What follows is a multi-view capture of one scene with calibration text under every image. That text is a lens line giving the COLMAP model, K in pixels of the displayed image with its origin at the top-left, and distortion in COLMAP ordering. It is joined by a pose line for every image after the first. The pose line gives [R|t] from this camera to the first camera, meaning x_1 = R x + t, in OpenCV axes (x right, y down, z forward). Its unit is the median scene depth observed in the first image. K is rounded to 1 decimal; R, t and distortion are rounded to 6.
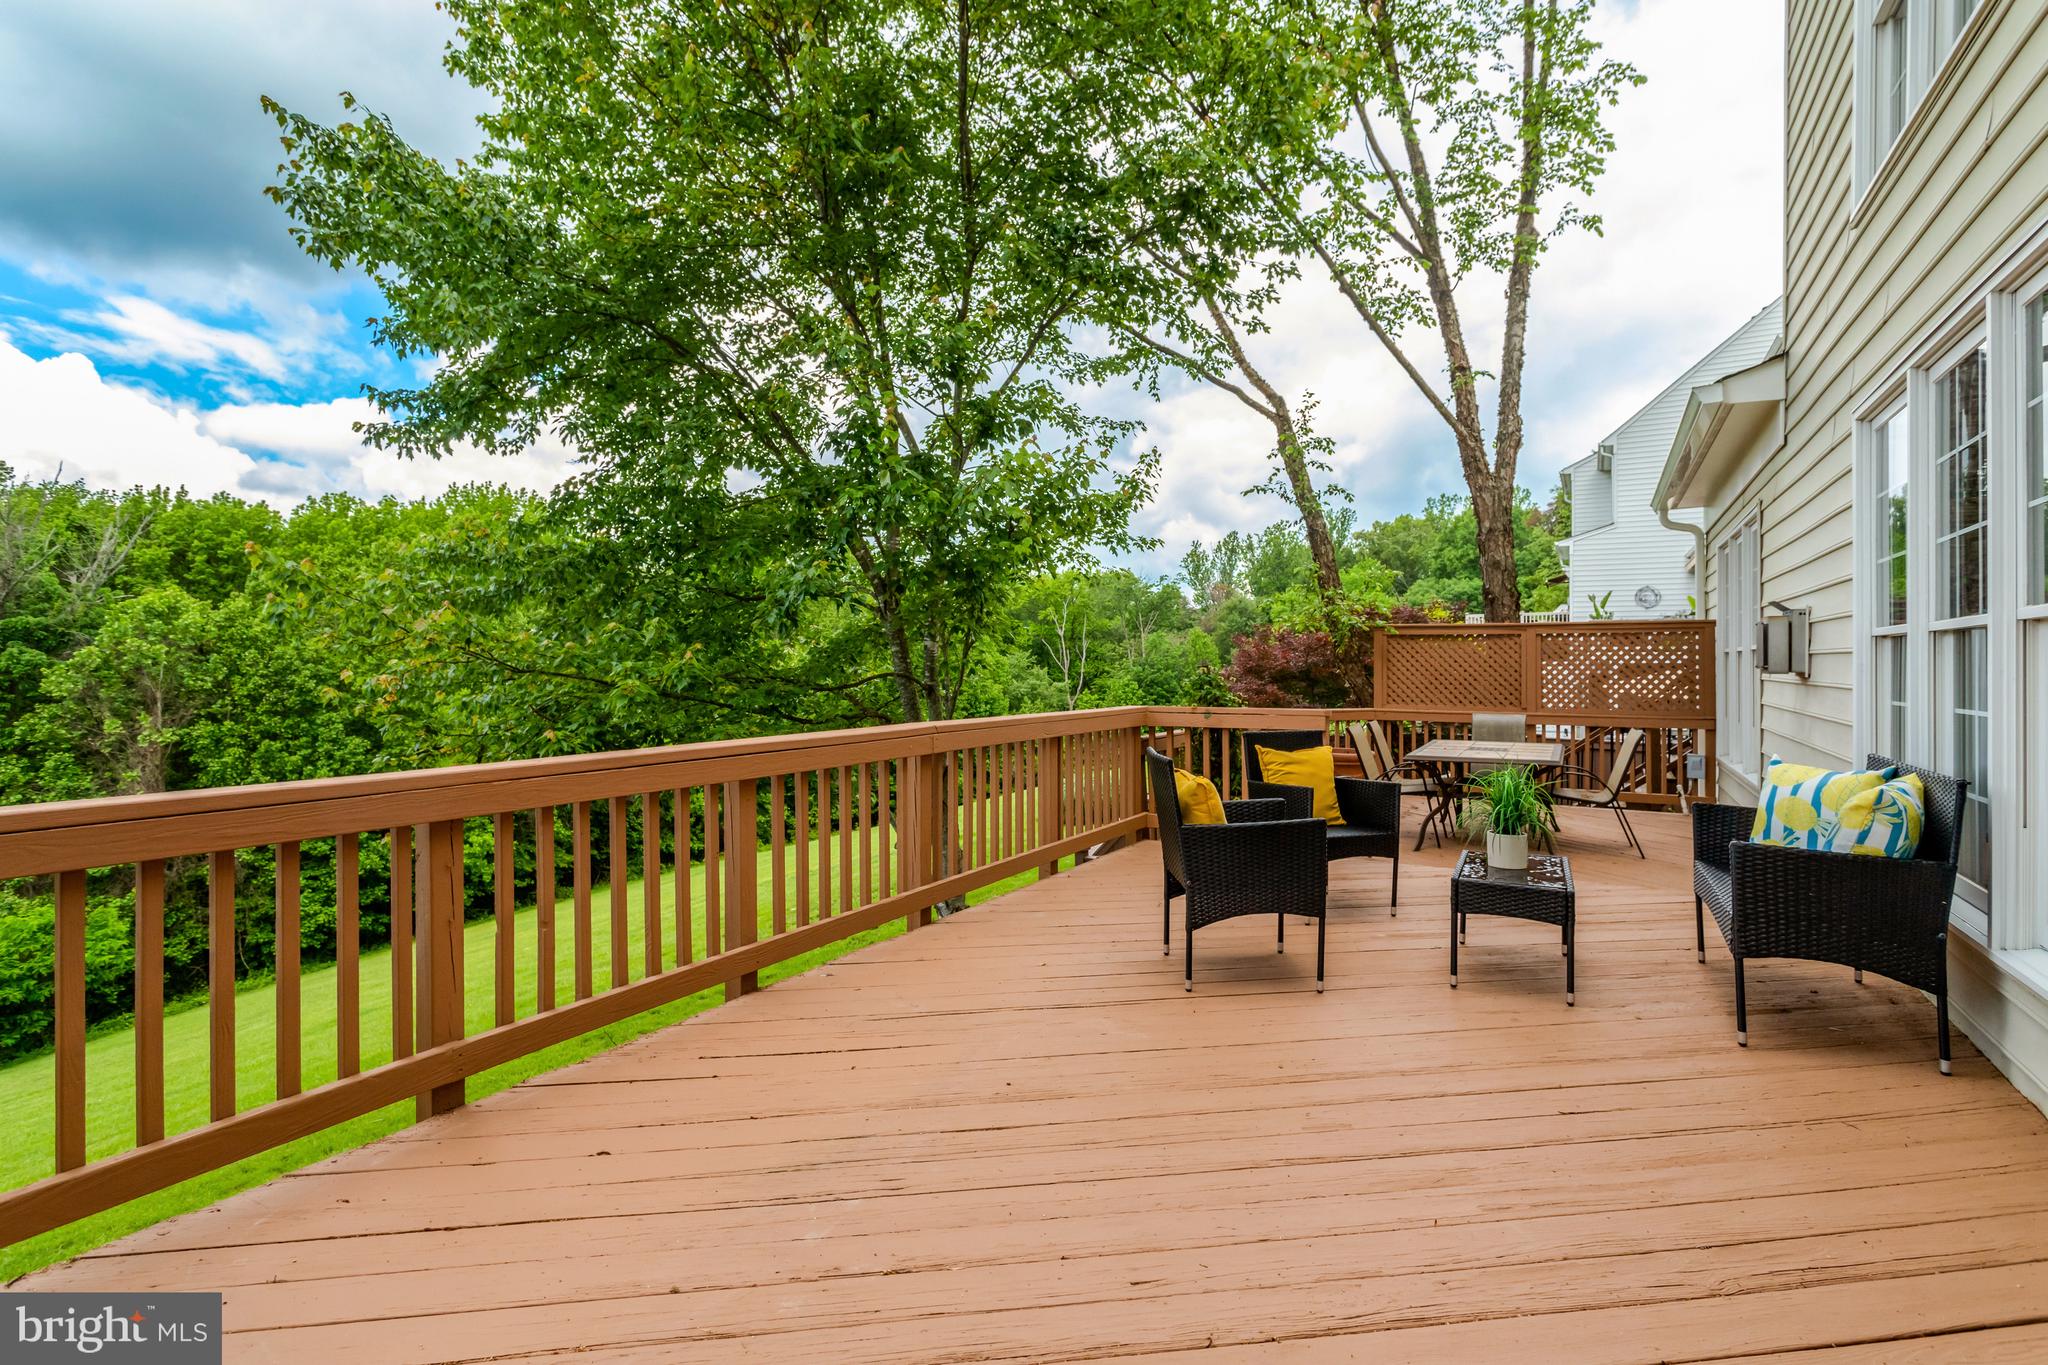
lens RADIAL K [[988.5, 0, 1018.3], [0, 988.5, 674.9], [0, 0, 1]] dist [-0.002356, -0.000015]
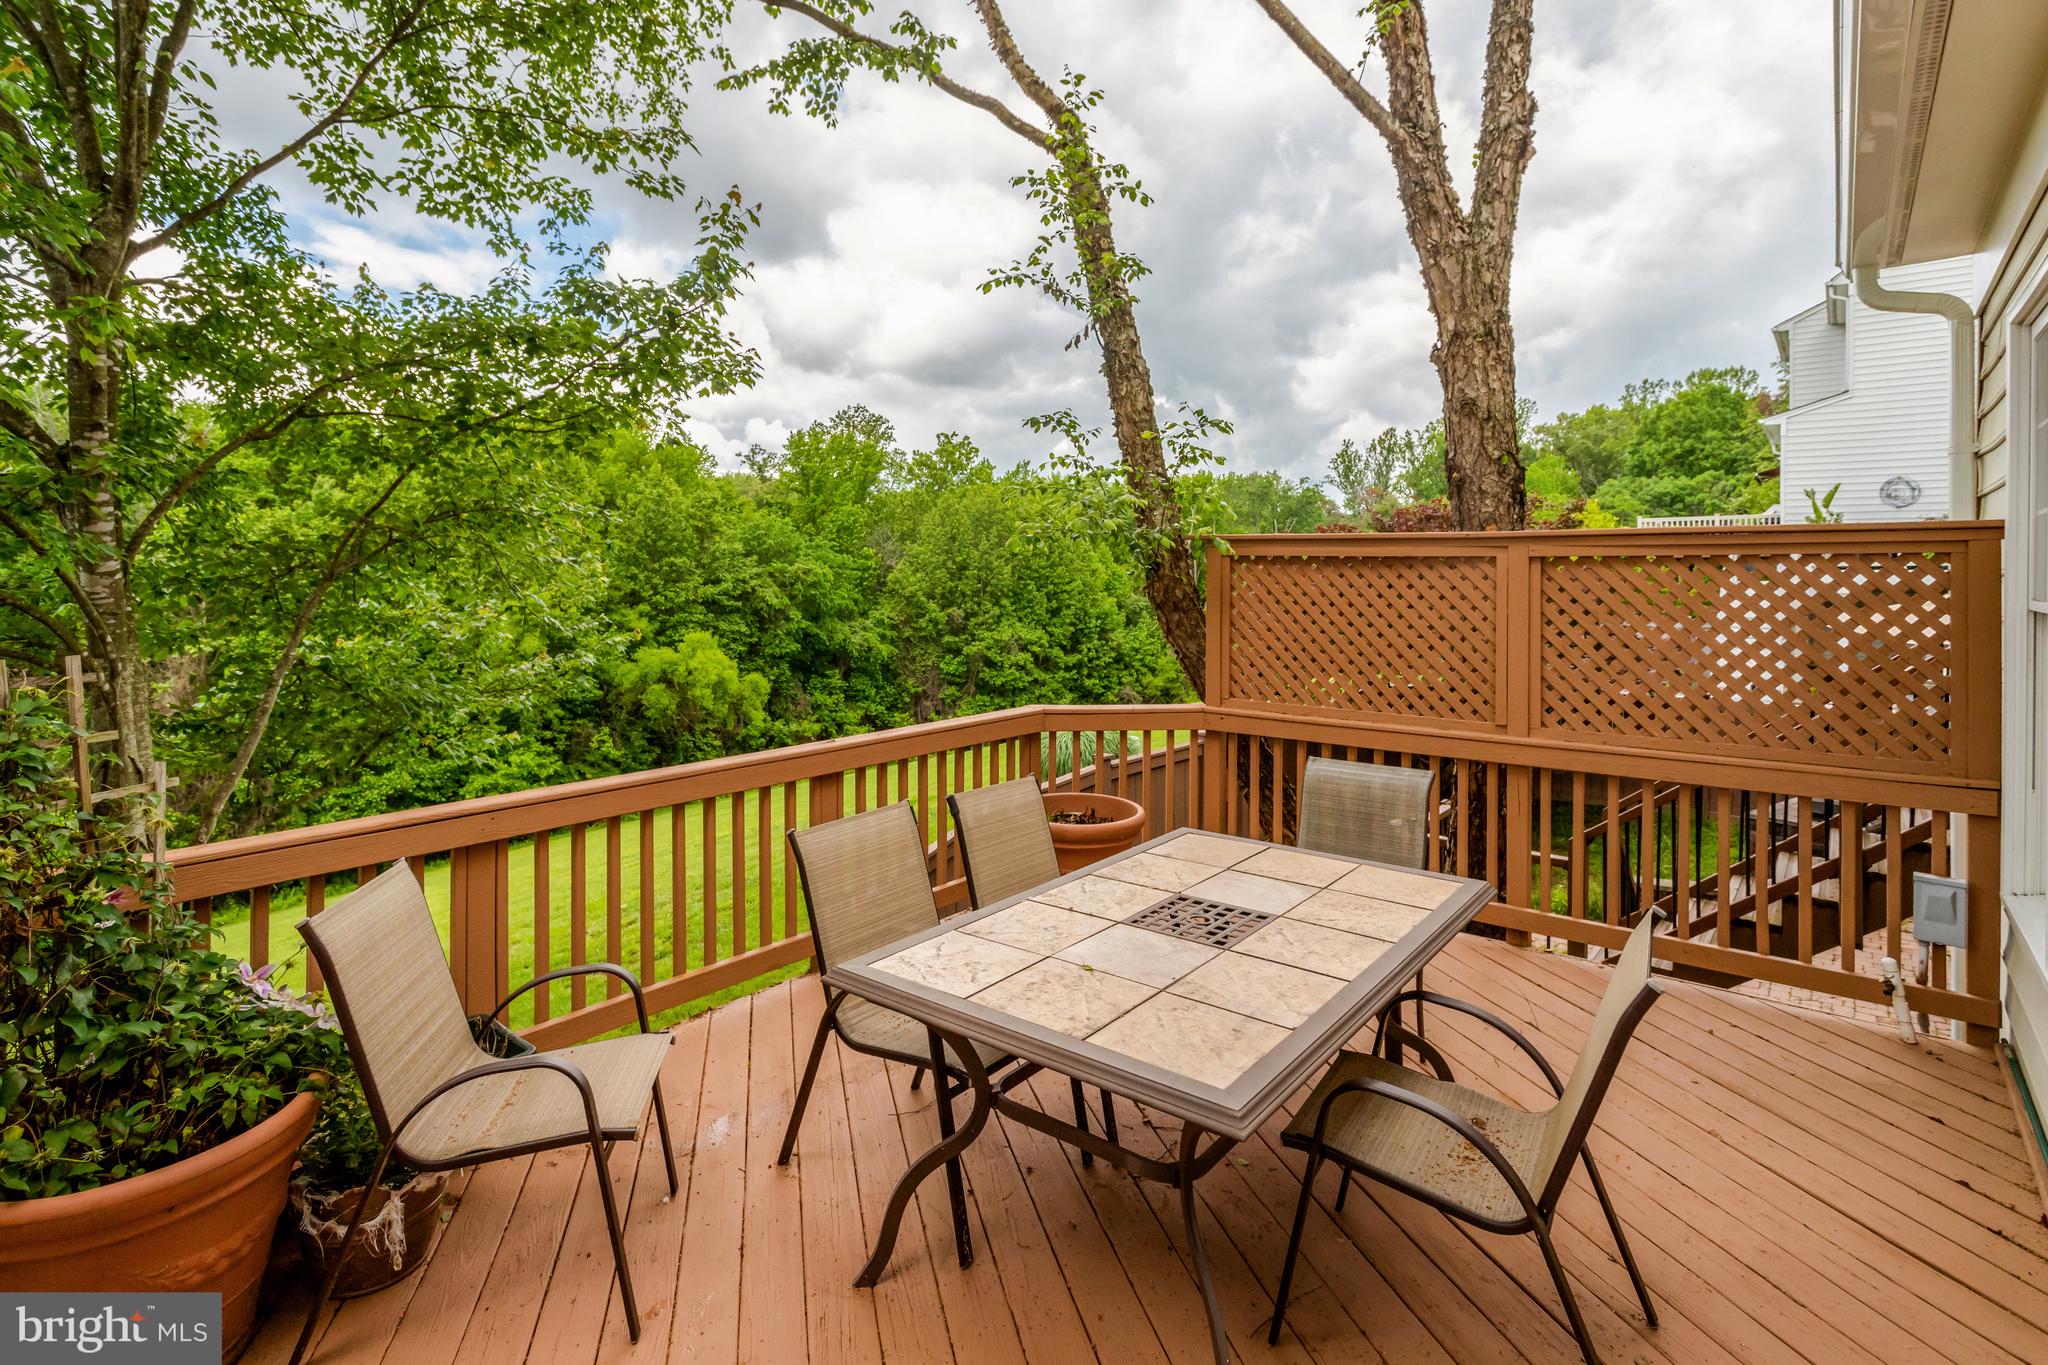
lens RADIAL K [[993.4, 0, 1023.0], [0, 993.4, 580.0], [0, 0, 1]] dist [0.024347, -0.012203]
pose [[0.987017, 0.005464, -0.160525, 0.348674], [-0.005881, 0.999980, -0.002125, -0.026290], [0.160511, 0.003042, 0.987029, 0.490714]]
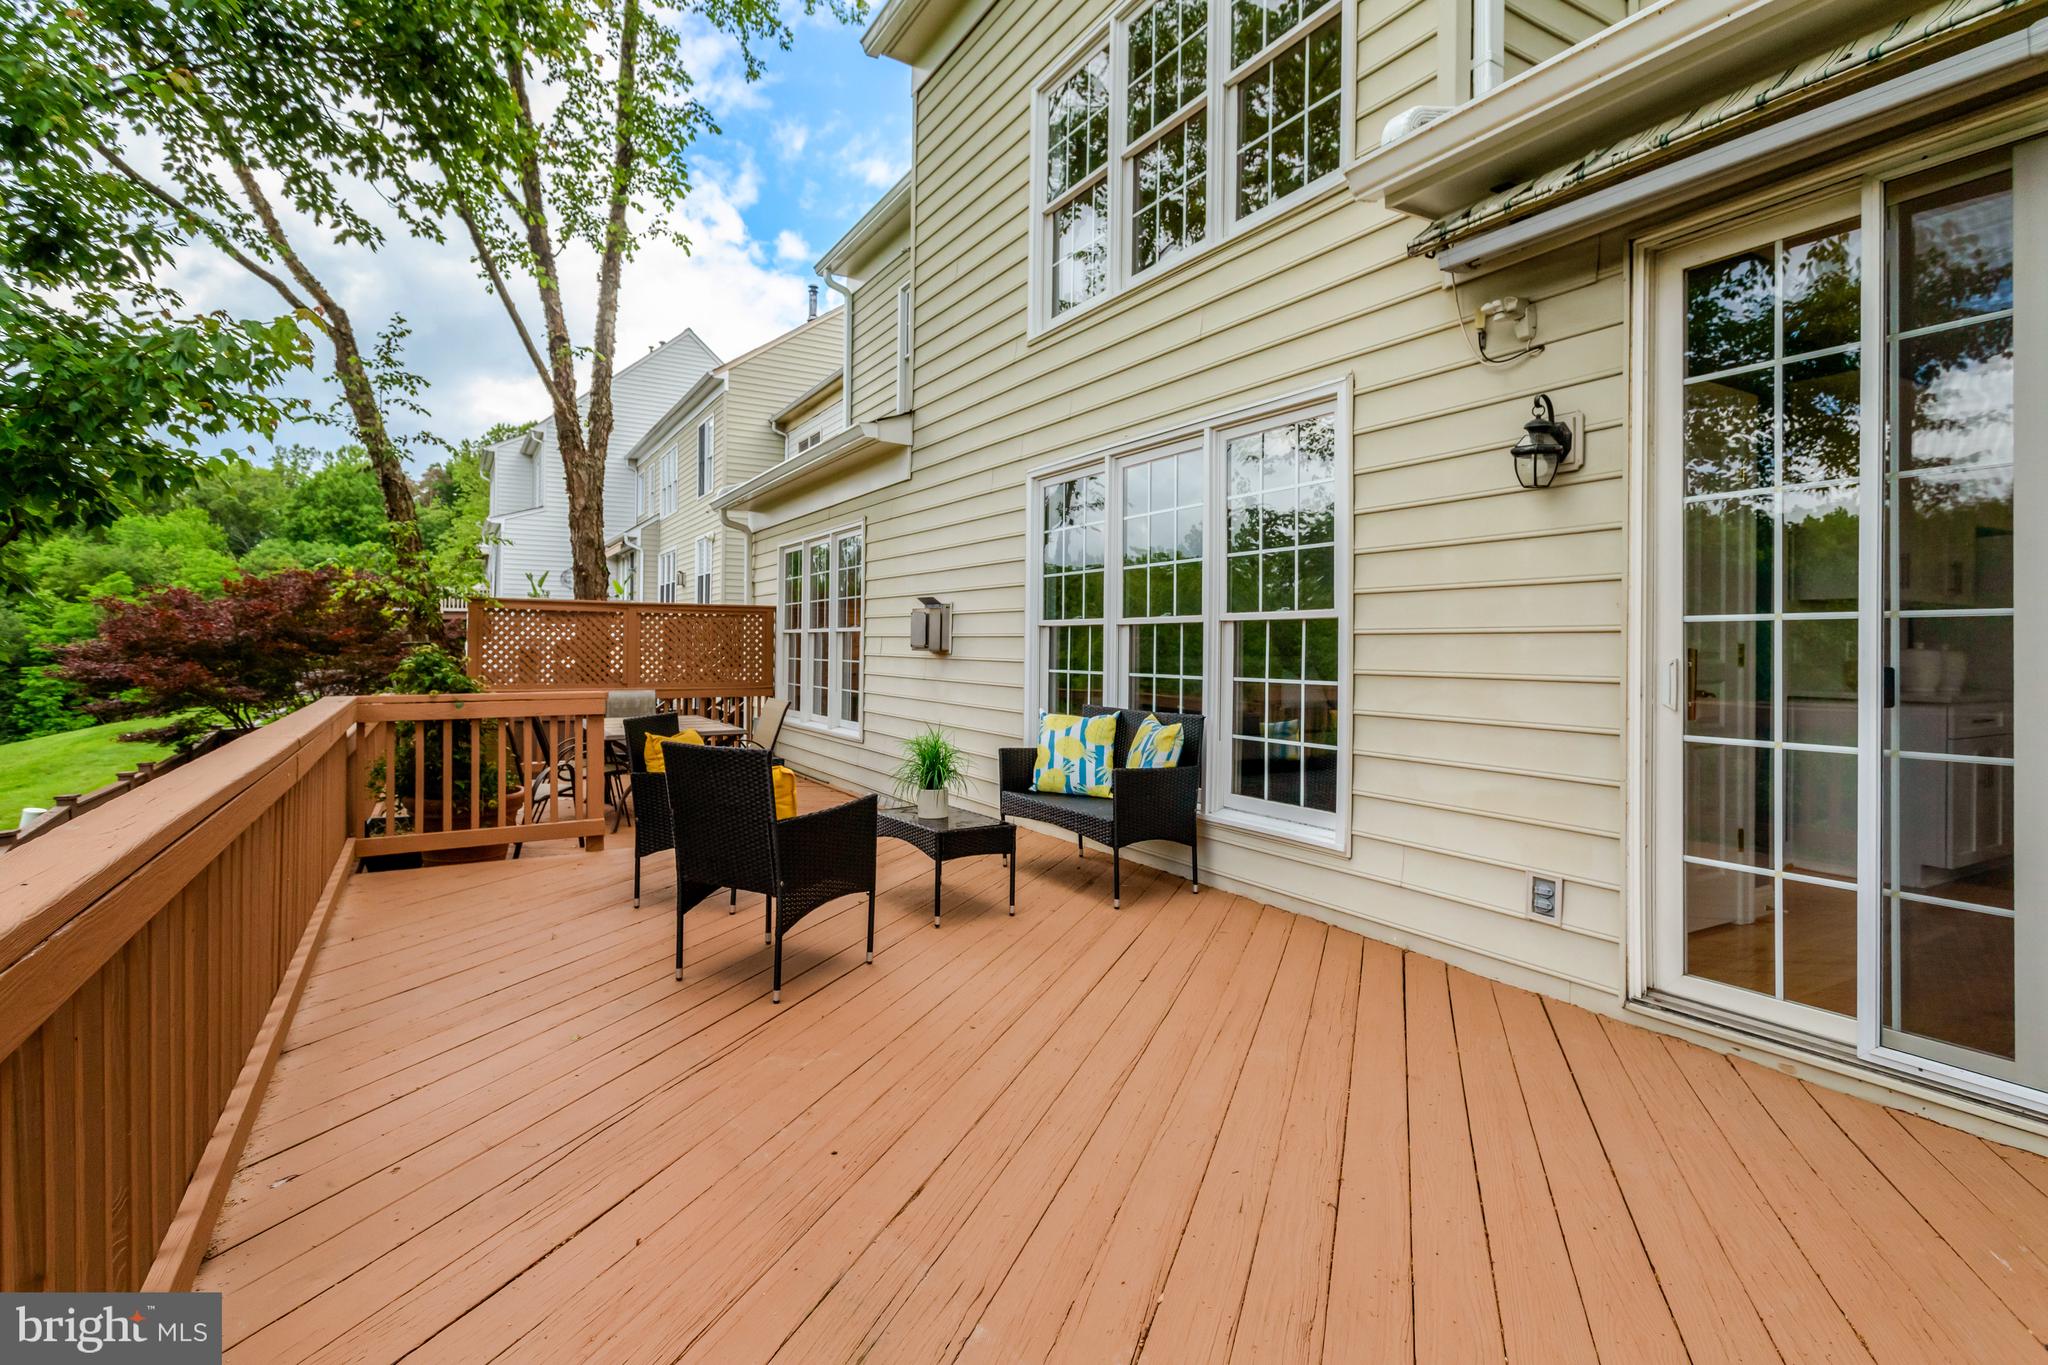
lens RADIAL K [[979.2, 0, 1024.2], [0, 979.2, 655.0], [0, 0, 1]] dist [0.001188, 0.000753]
pose [[0.485064, -0.005652, 0.874460, -0.177941], [0.001251, 0.999983, 0.005770, -0.001971], [-0.874478, -0.001704, 0.485063, 0.127352]]
